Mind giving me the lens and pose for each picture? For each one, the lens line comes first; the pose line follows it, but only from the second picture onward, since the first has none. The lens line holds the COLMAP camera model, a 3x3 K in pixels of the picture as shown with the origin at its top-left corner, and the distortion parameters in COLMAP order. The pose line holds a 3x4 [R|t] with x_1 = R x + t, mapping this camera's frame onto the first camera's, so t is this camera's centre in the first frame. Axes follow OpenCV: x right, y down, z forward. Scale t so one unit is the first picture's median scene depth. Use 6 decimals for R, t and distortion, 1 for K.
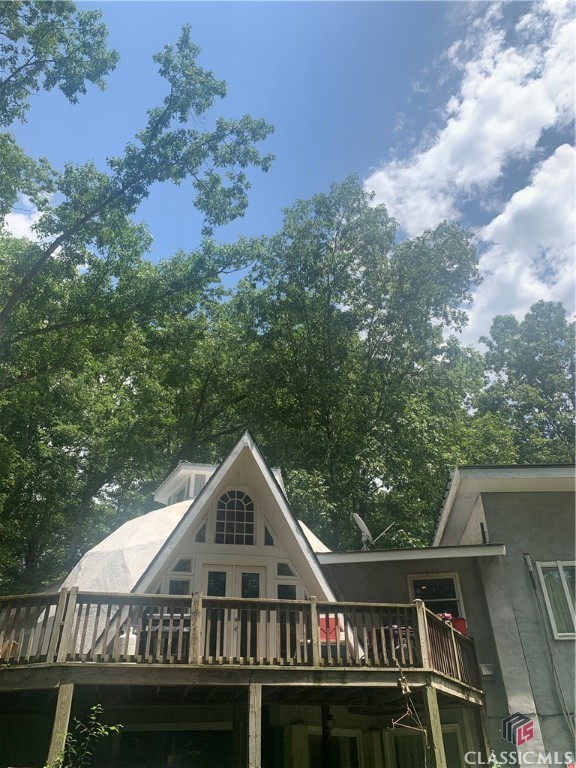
lens RADIAL K [[582.3, 0, 288.0], [0, 582.3, 384.0], [0, 0, 1]] dist [0.038804, -0.051641]
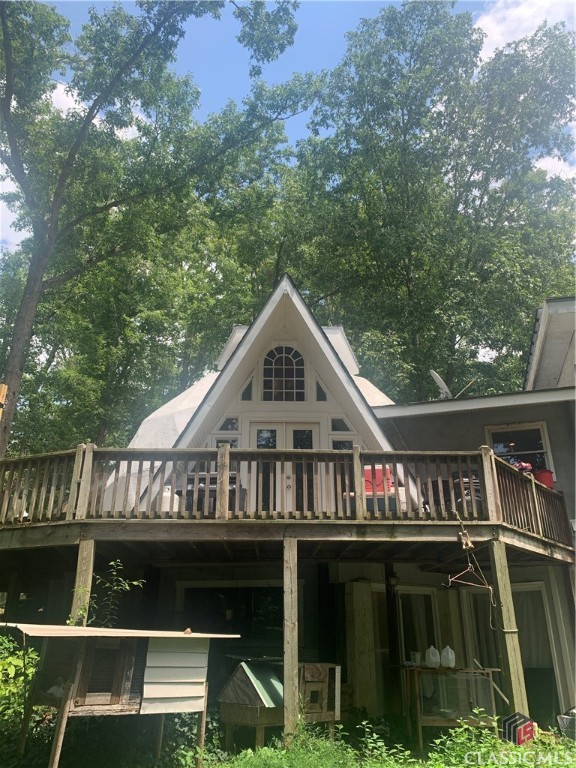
lens RADIAL K [[582.7, 0, 288.0], [0, 582.7, 384.0], [0, 0, 1]] dist [0.050808, -0.099656]
pose [[0.983086, -0.055652, -0.174486, 0.074945], [0.088807, 0.978068, 0.188403, 0.075440], [0.160174, -0.200711, 0.966467, 0.123956]]
